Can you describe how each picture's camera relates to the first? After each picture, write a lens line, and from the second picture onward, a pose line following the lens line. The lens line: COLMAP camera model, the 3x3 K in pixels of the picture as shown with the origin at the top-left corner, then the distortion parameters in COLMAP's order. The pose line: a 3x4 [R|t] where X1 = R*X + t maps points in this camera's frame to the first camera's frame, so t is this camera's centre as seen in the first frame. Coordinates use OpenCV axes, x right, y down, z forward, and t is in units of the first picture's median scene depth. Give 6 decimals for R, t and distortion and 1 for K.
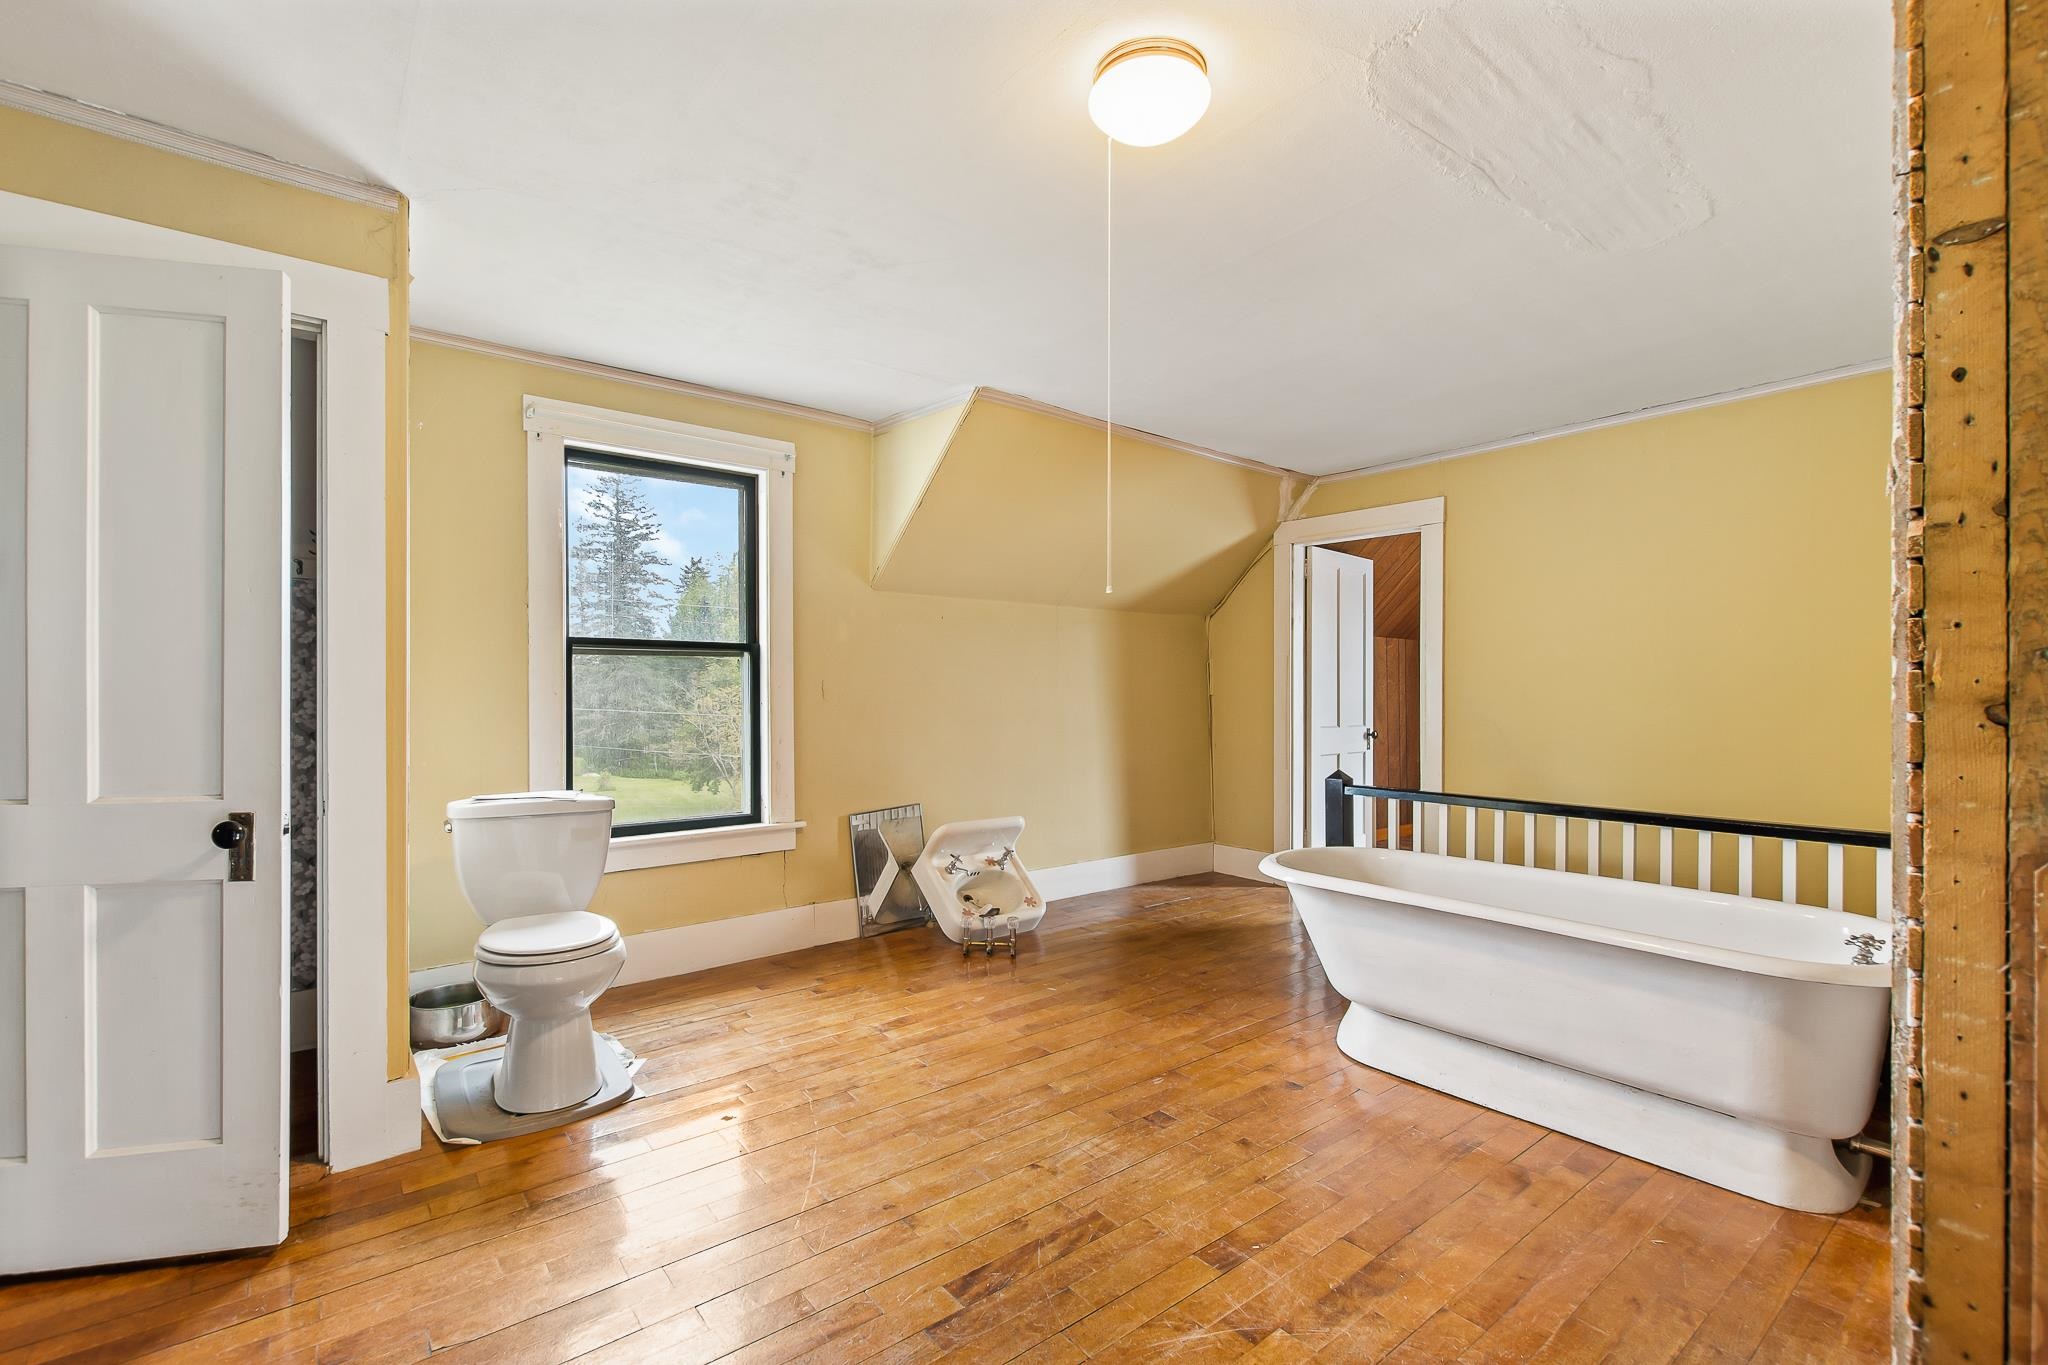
lens RADIAL K [[905.7, 0, 1013.2], [0, 905.7, 691.0], [0, 0, 1]] dist [0.005842, -0.004111]
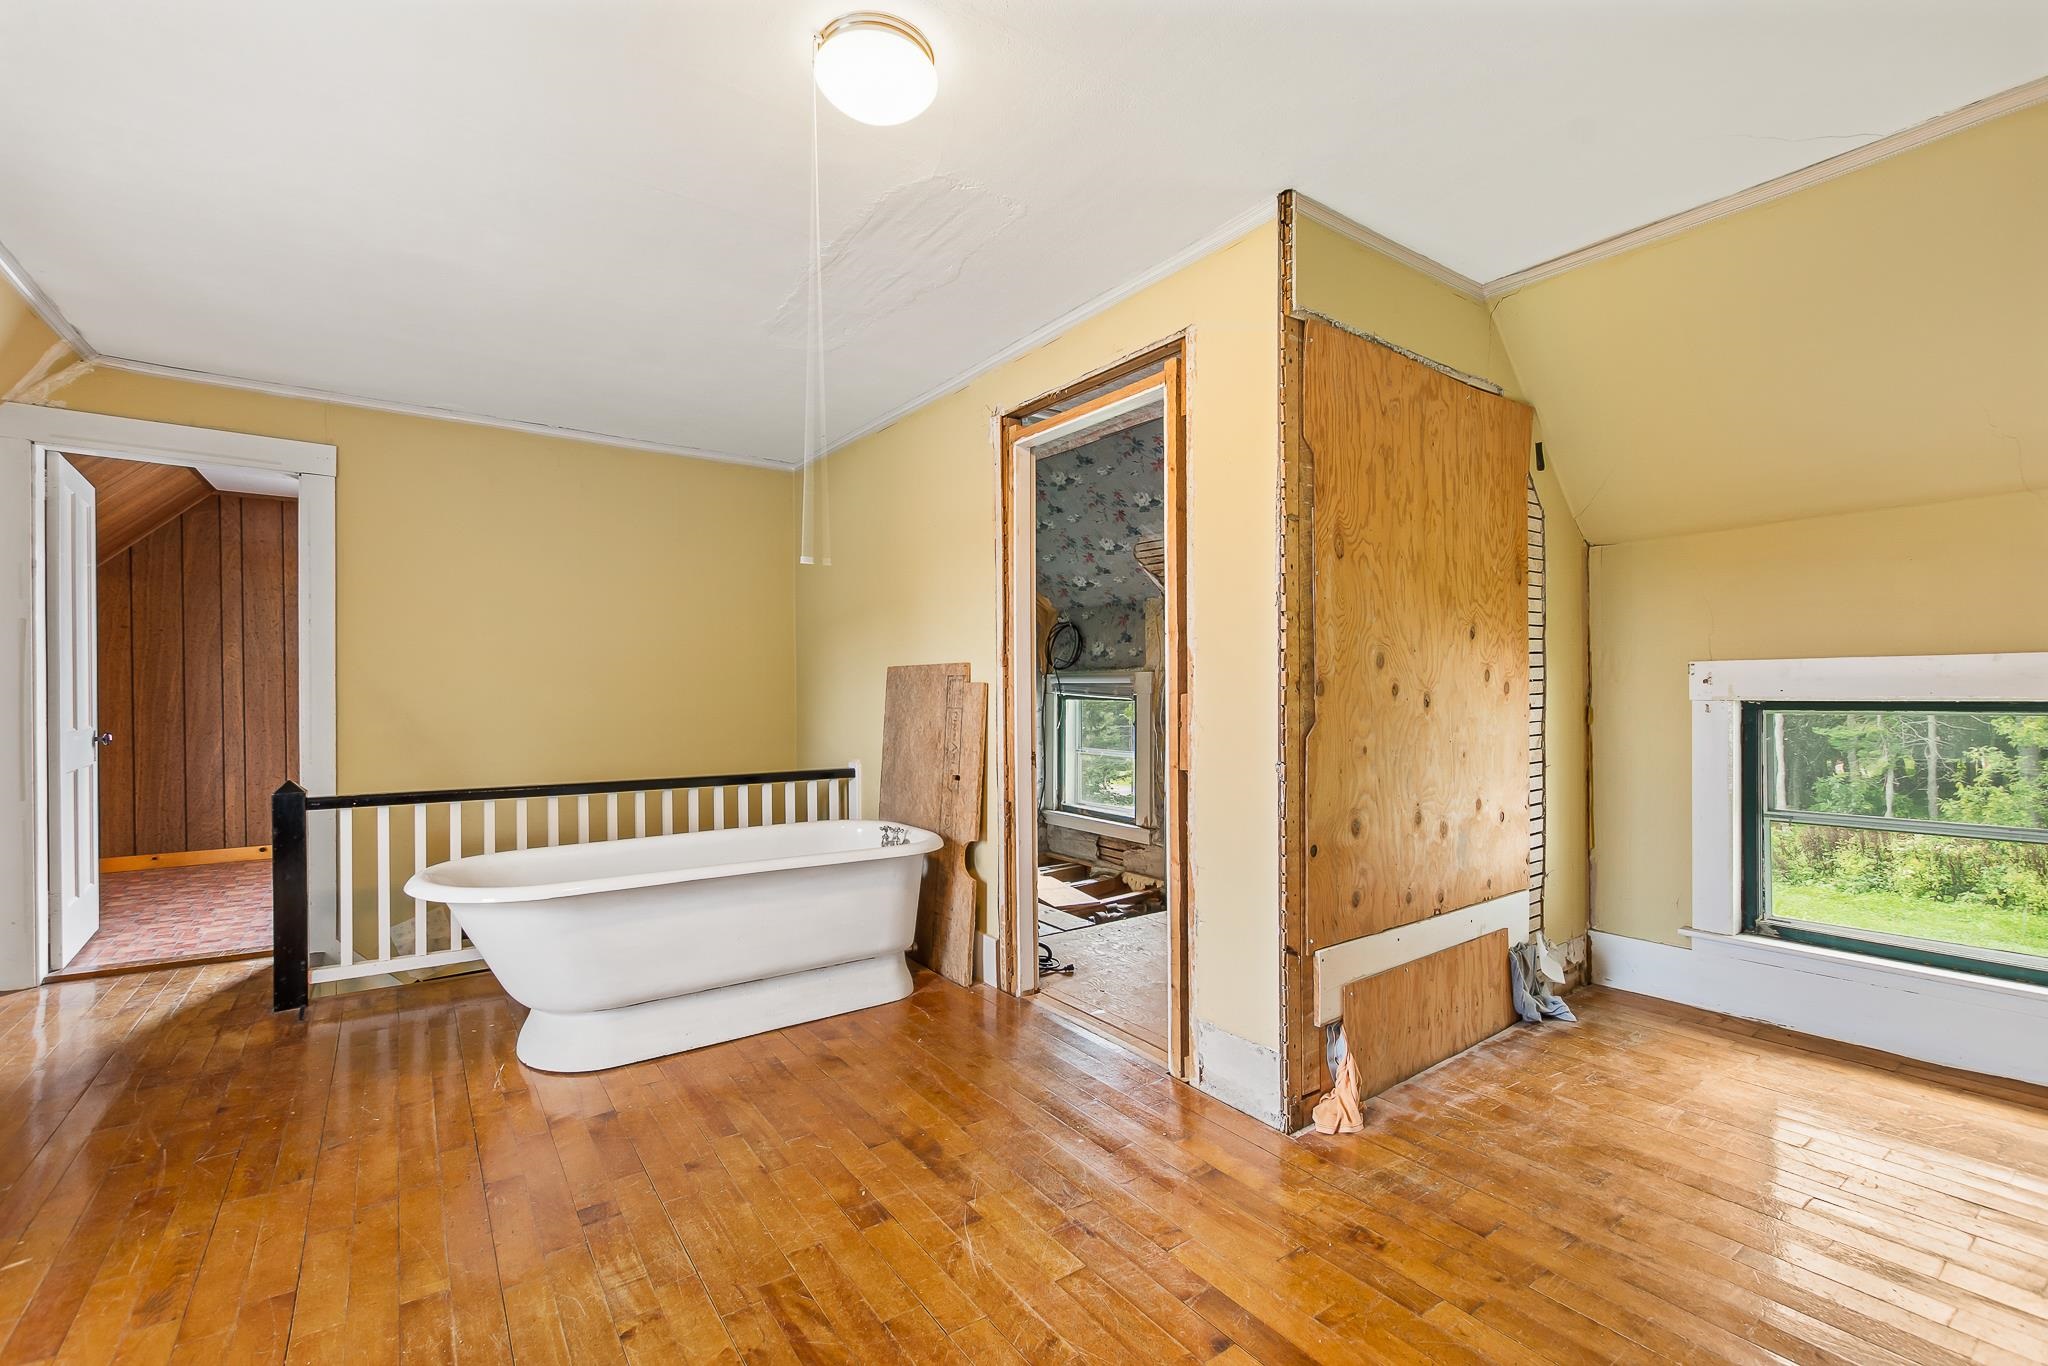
lens RADIAL K [[905.7, 0, 1014.1], [0, 905.7, 692.3], [0, 0, 1]] dist [0.005842, -0.004111]
pose [[0.027635, -0.000841, 0.999618, -0.647214], [-0.005047, 0.999987, 0.000981, 0.015406], [-0.999605, -0.005072, 0.027630, 0.644548]]
